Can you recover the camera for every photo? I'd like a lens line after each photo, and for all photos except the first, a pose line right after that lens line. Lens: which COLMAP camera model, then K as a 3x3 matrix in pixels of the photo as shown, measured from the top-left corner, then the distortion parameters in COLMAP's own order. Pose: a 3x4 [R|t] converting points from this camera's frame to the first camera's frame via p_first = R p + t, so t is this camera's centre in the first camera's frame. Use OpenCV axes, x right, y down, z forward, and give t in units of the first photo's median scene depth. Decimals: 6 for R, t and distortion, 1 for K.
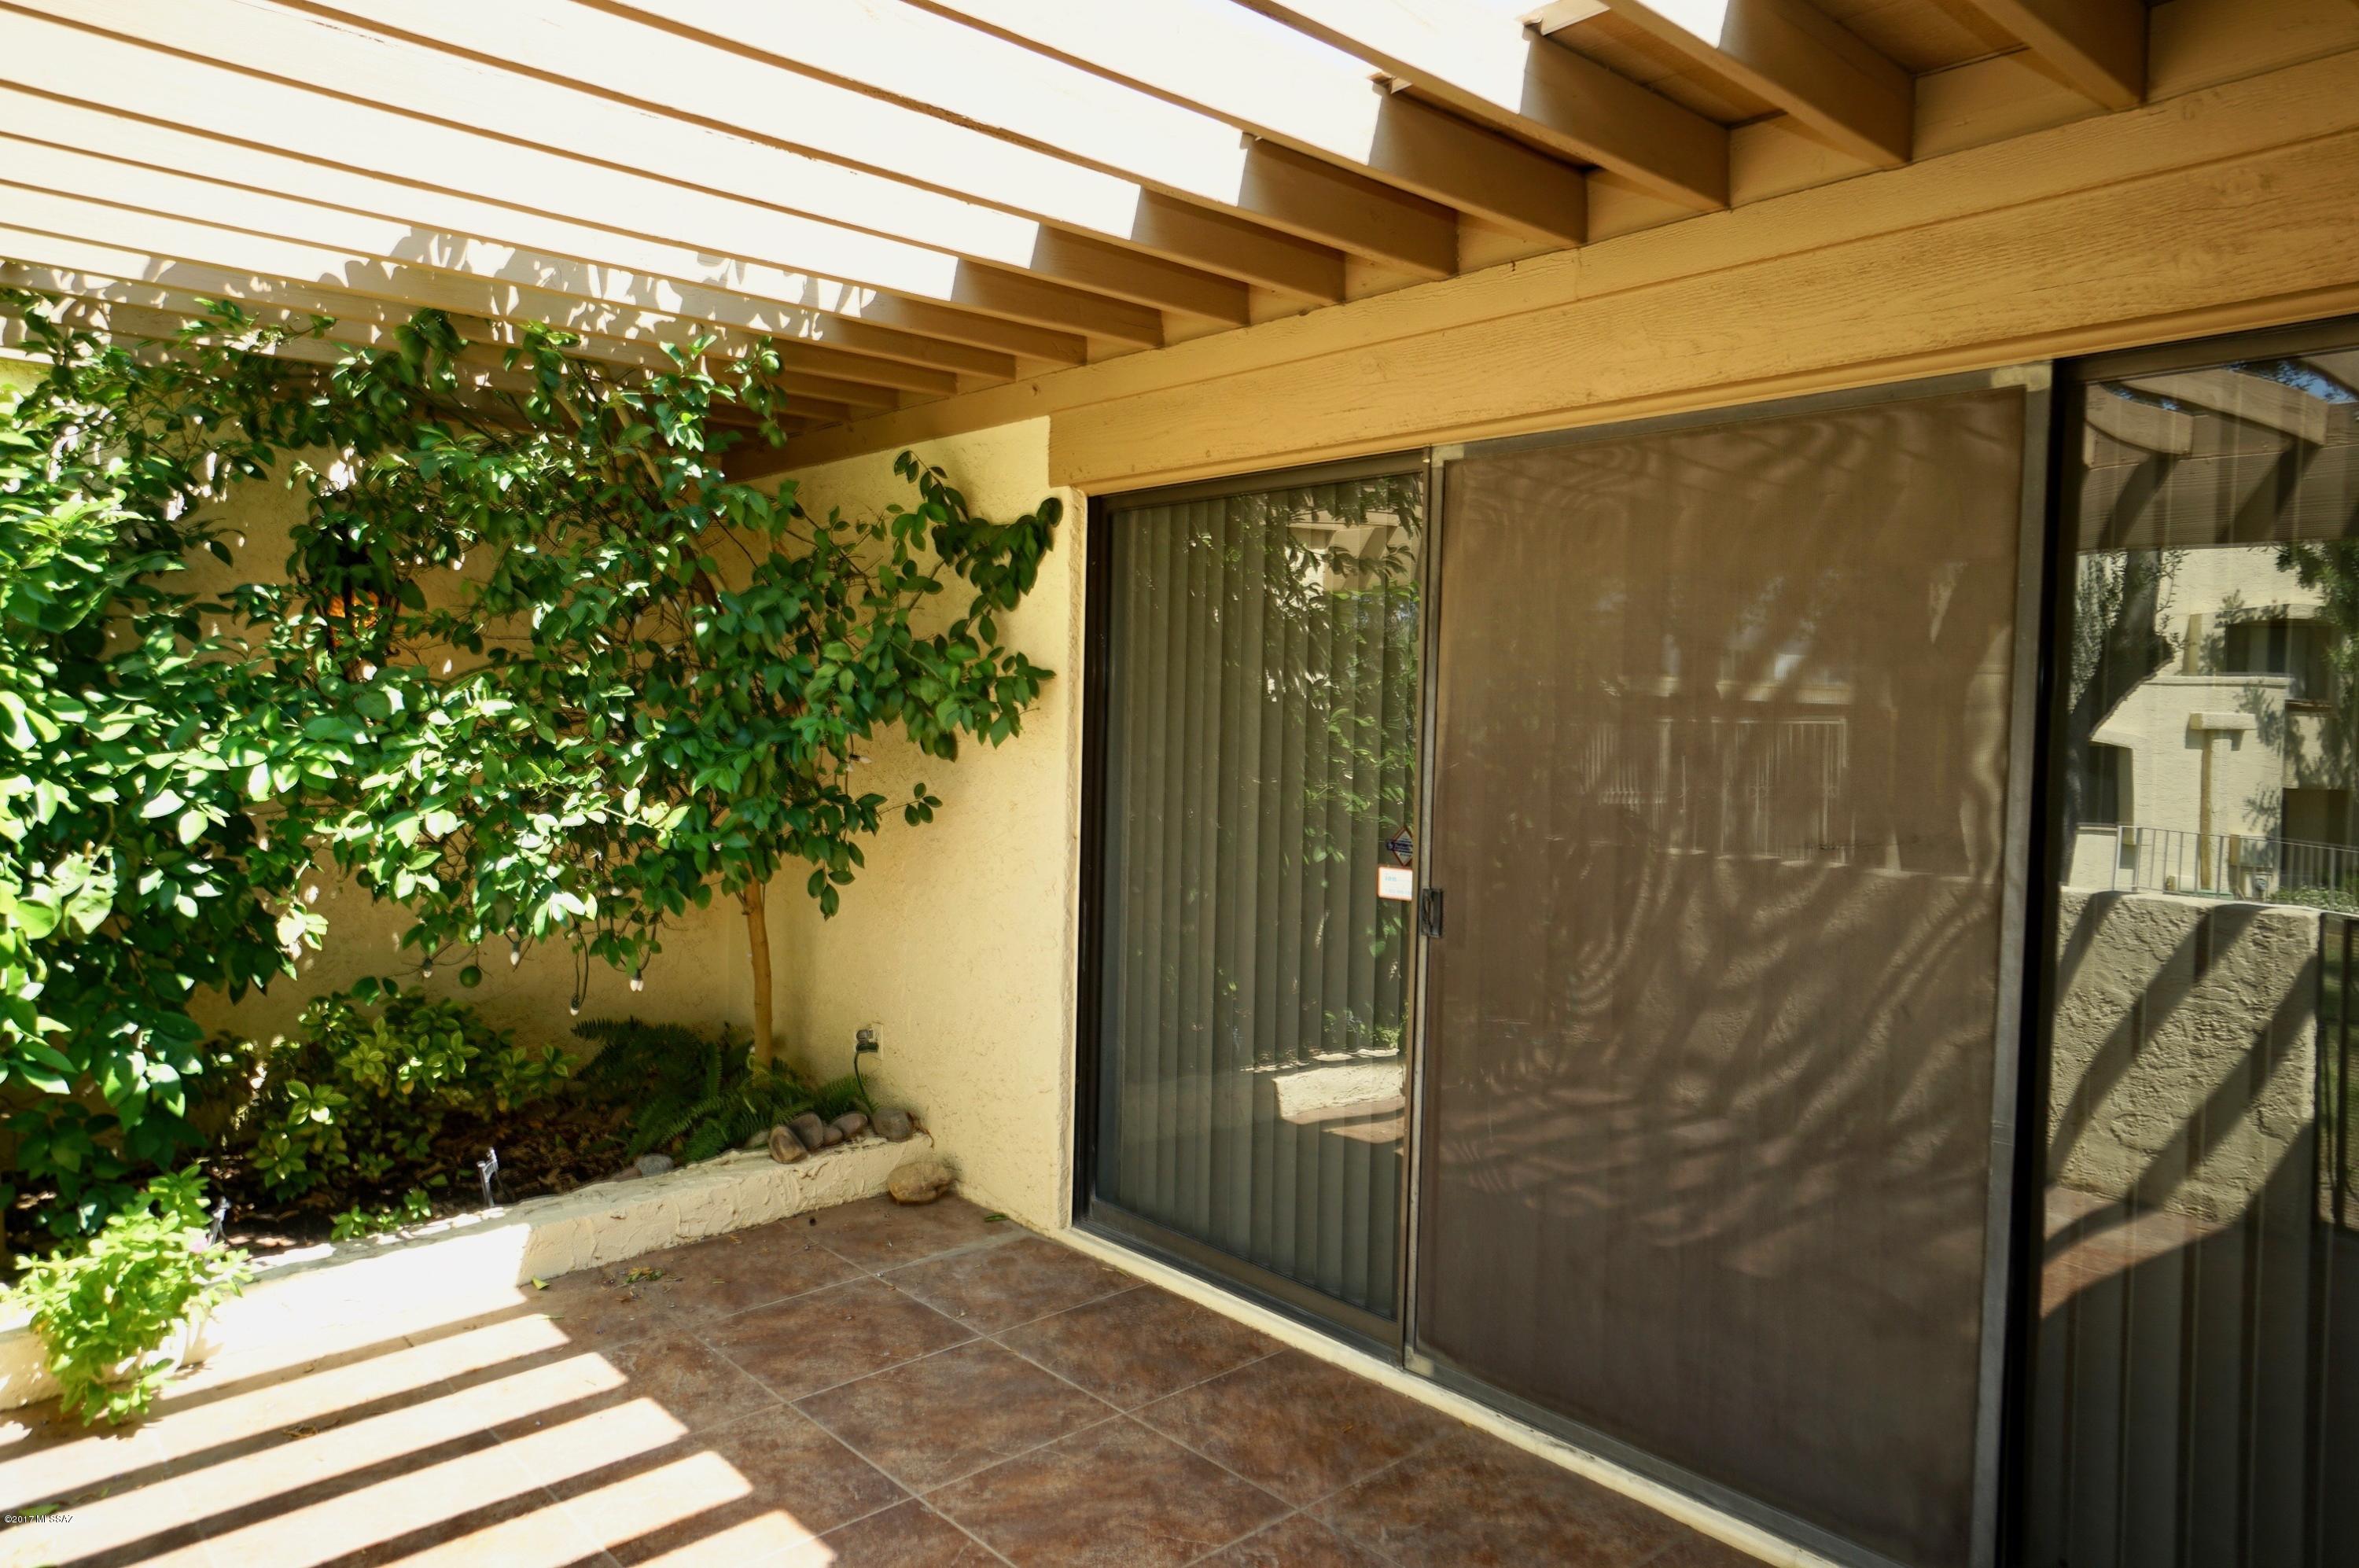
lens RADIAL K [[1541.9, 0, 1179.5], [0, 1541.9, 784.0], [0, 0, 1]] dist [-0.003316, 0.000292]
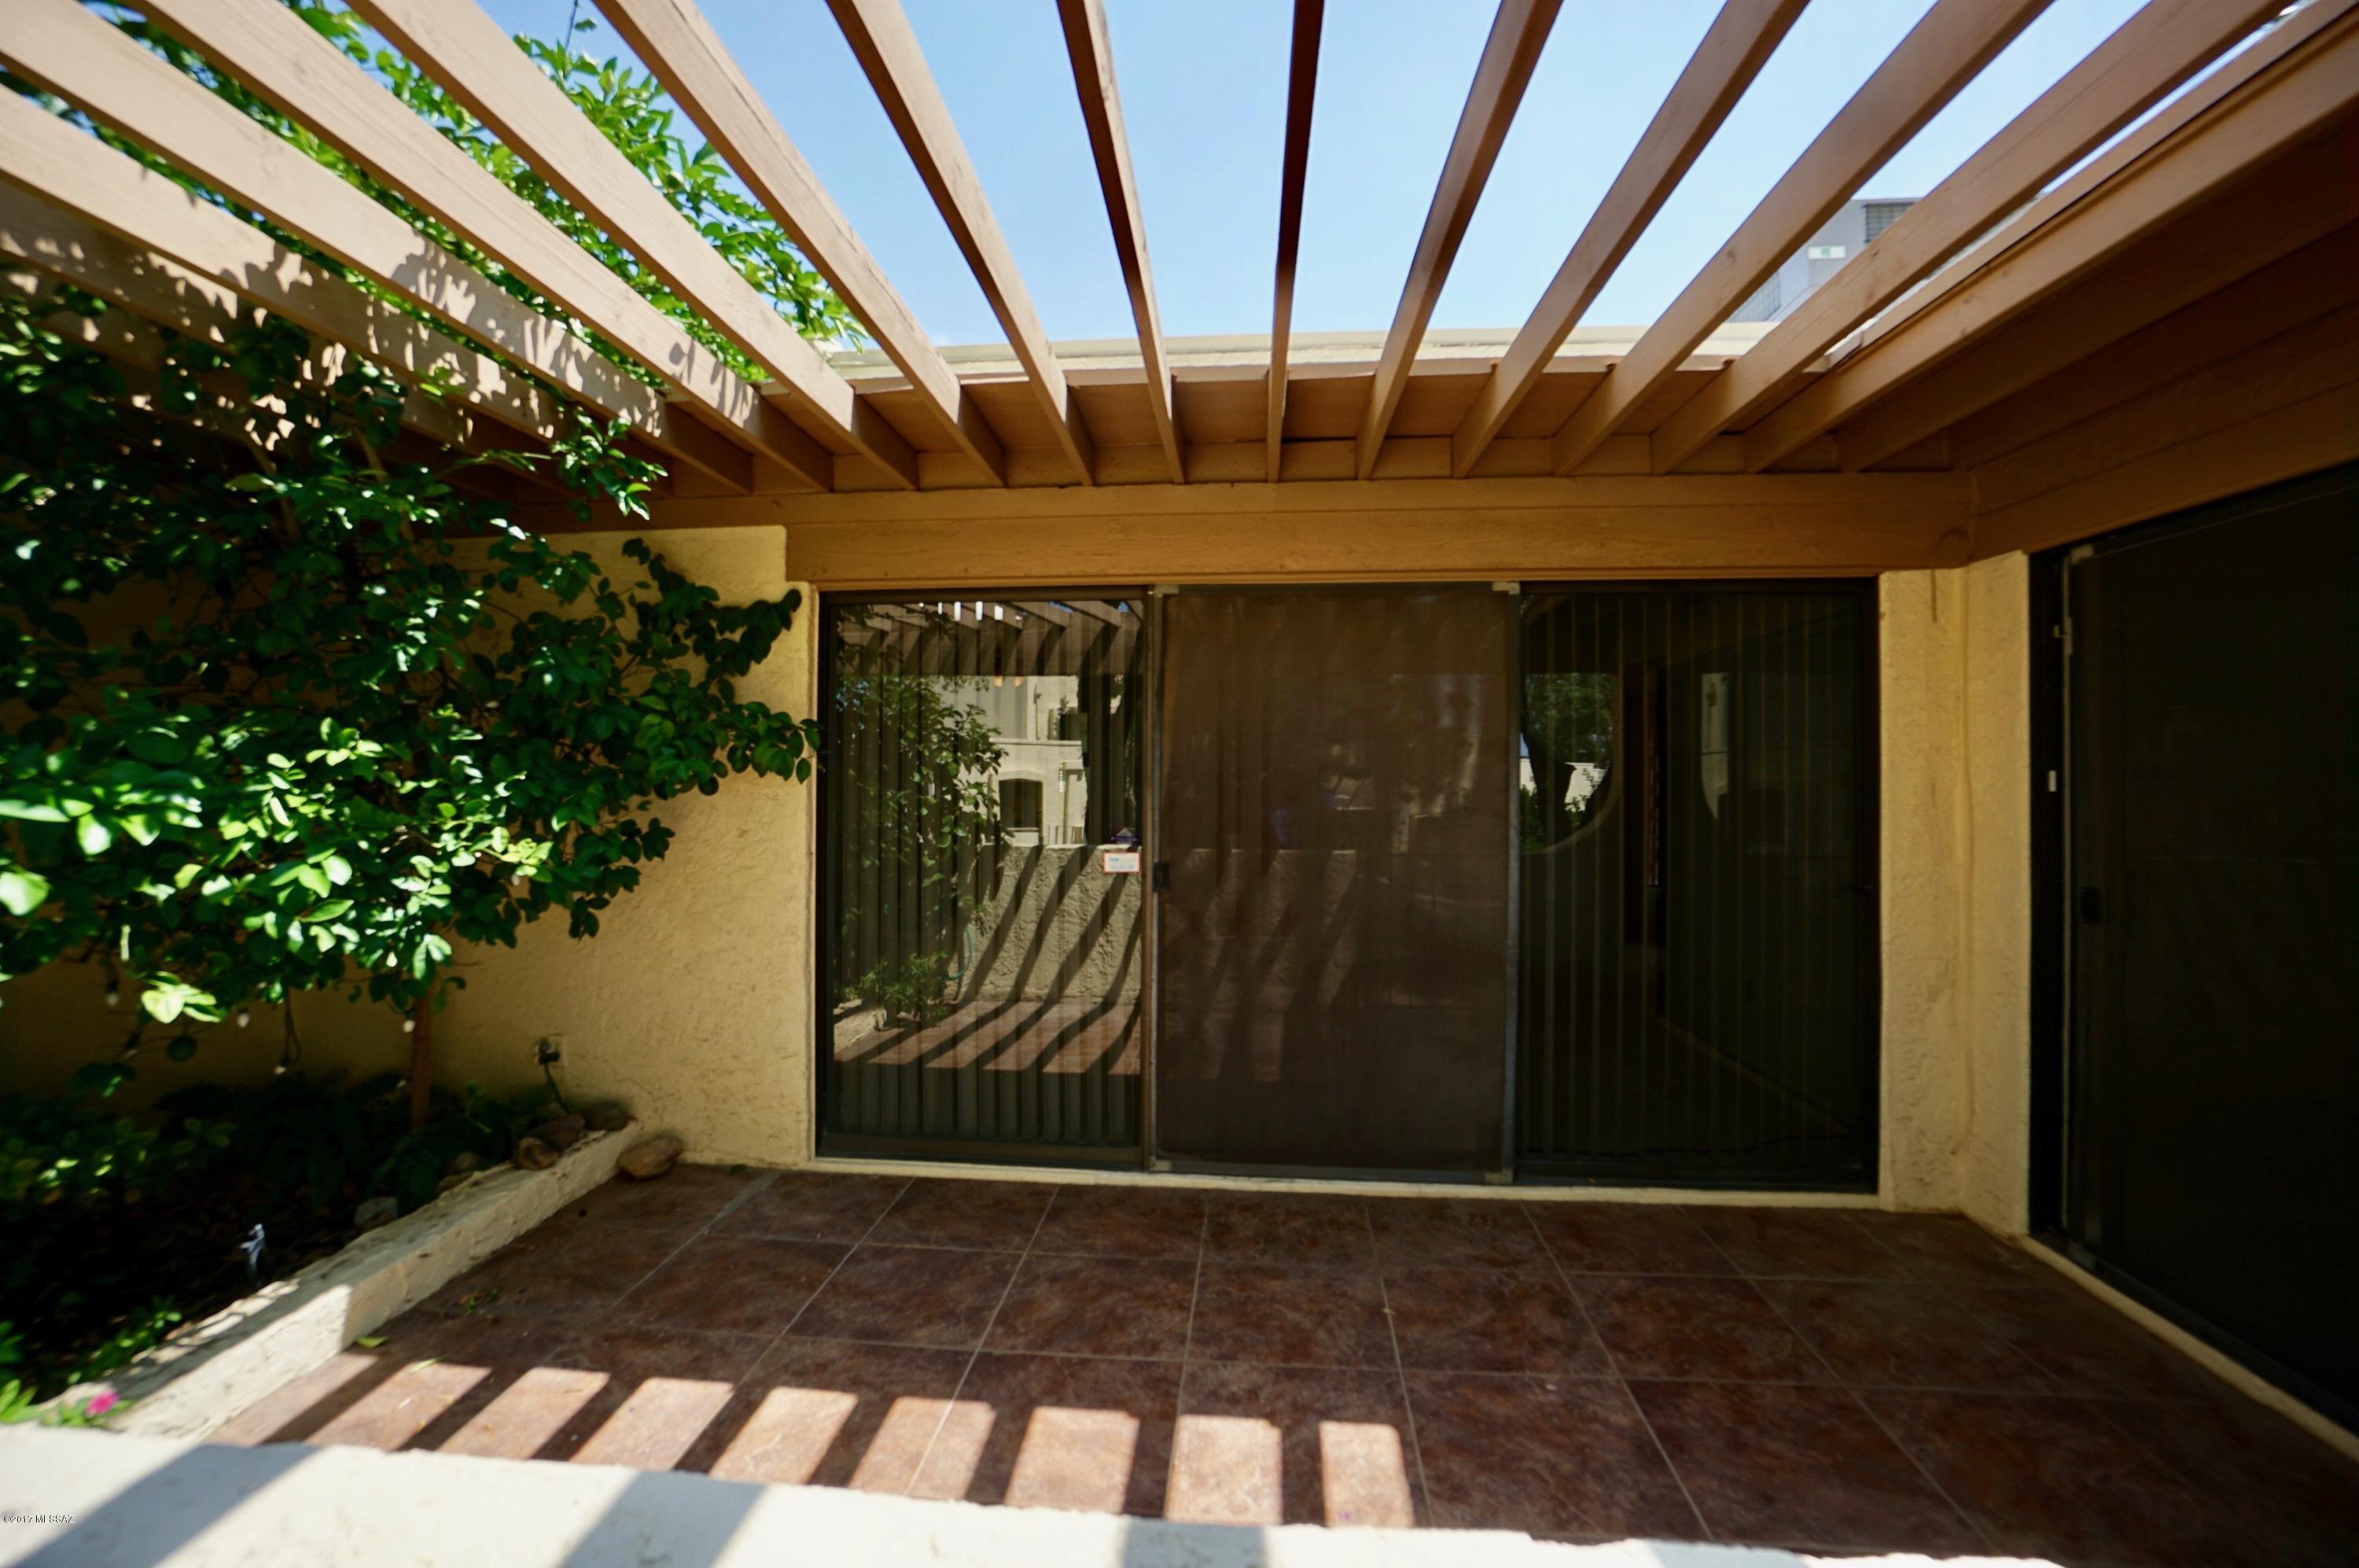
lens RADIAL K [[1029.7, 0, 1179.5], [0, 1029.7, 784.0], [0, 0, 1]] dist [-0.062675, 0.018544]
pose [[0.730913, -0.021323, 0.682137, -0.471999], [0.046024, 0.998776, -0.018094, 0.006737], [-0.680917, 0.044620, 0.731000, 0.184541]]
